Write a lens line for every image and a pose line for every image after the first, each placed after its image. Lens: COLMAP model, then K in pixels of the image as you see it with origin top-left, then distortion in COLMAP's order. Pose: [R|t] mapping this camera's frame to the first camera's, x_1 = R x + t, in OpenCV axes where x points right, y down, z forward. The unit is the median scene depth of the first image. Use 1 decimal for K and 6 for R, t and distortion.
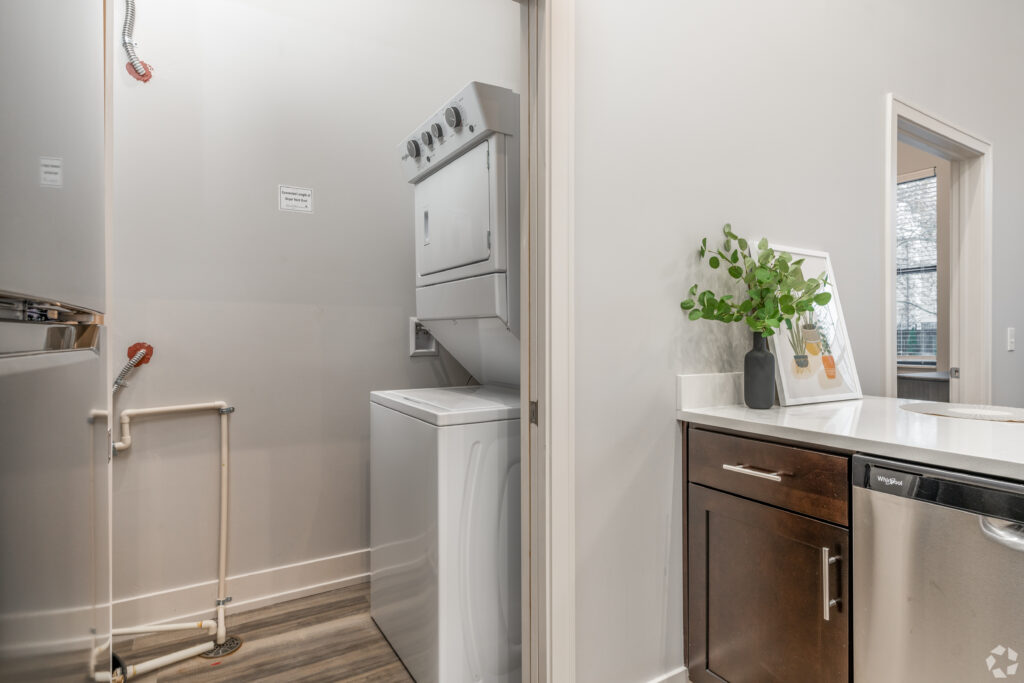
lens RADIAL K [[543.5, 0, 512.2], [0, 543.5, 339.4], [0, 0, 1]] dist [0.001784, 0.000236]
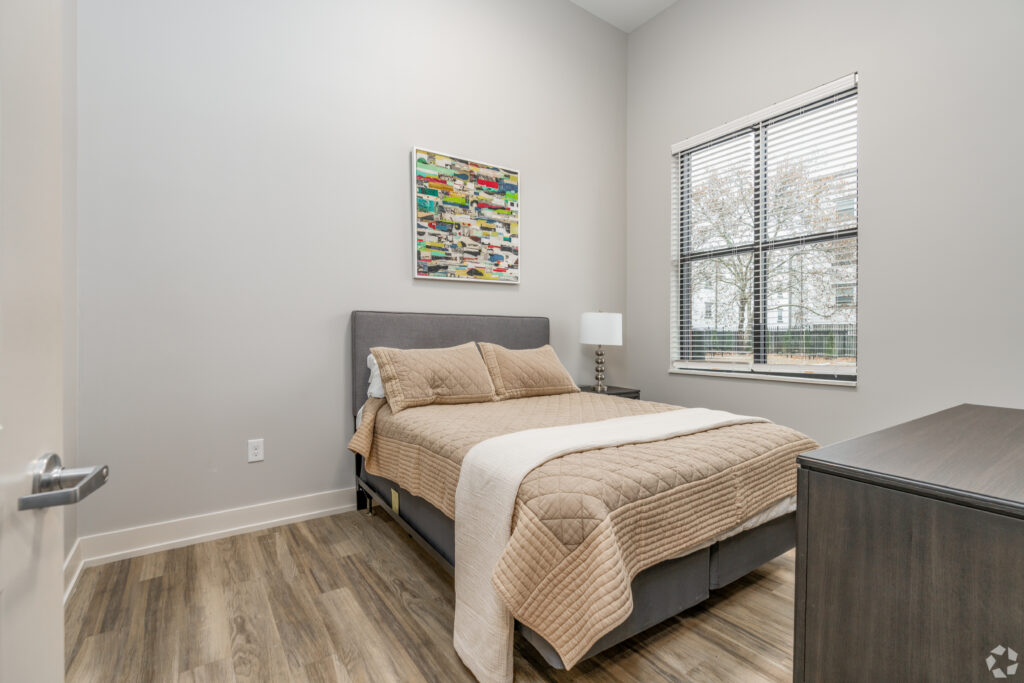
lens RADIAL K [[463.8, 0, 513.4], [0, 463.8, 339.3], [0, 0, 1]] dist [-0.000884, -0.000052]
pose [[0.997291, -0.001536, 0.073544, 0.325235], [0.001553, 0.999999, -0.000169, -0.002324], [-0.073544, 0.000283, 0.997292, 0.470718]]
